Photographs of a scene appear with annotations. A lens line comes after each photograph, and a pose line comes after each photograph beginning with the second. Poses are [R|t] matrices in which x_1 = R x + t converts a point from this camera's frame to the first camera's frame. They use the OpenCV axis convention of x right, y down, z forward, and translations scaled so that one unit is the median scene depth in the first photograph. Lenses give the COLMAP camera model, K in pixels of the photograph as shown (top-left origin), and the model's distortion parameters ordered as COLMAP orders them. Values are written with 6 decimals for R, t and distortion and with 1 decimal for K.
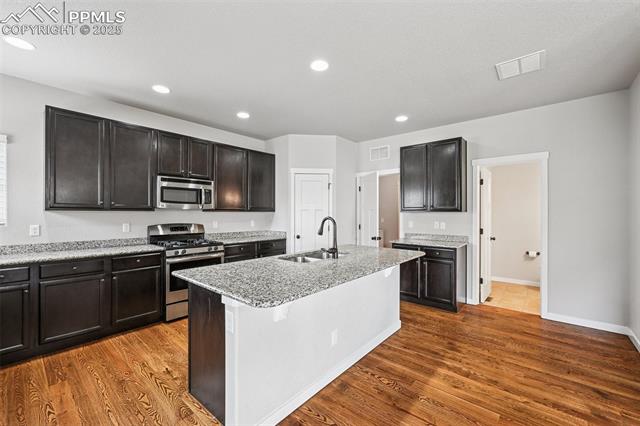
lens RADIAL K [[266.5, 0, 318.9], [0, 266.5, 212.2], [0, 0, 1]] dist [-0.000338, 0.000158]
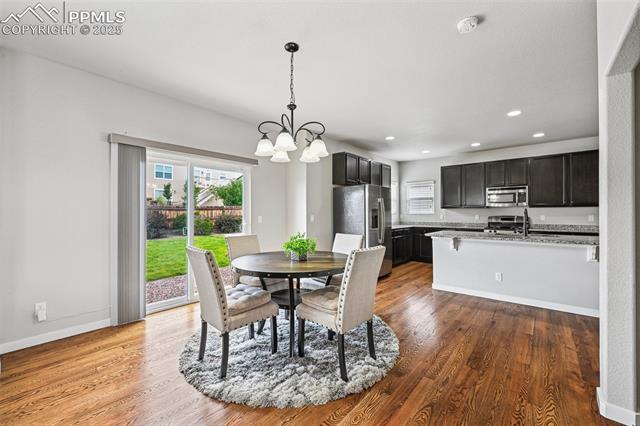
lens RADIAL K [[266.5, 0, 319.8], [0, 266.5, 213.4], [0, 0, 1]] dist [-0.000338, 0.000158]
pose [[0.004614, -0.002919, -0.999985, 1.031232], [0.004168, 0.999987, -0.002900, 0.028896], [0.999981, -0.004155, 0.004626, -0.108245]]
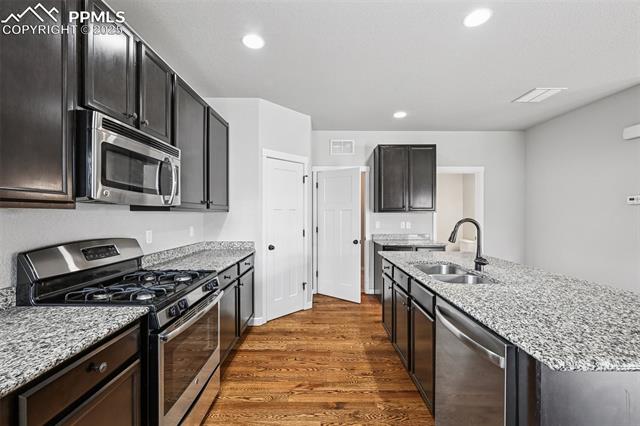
lens RADIAL K [[266.5, 0, 320.7], [0, 266.5, 214.6], [0, 0, 1]] dist [-0.000338, 0.000158]
pose [[0.758236, -0.003871, 0.651968, -0.536429], [-0.001009, 0.999974, 0.007112, 0.000548], [-0.651979, -0.006050, 0.758213, 0.464576]]
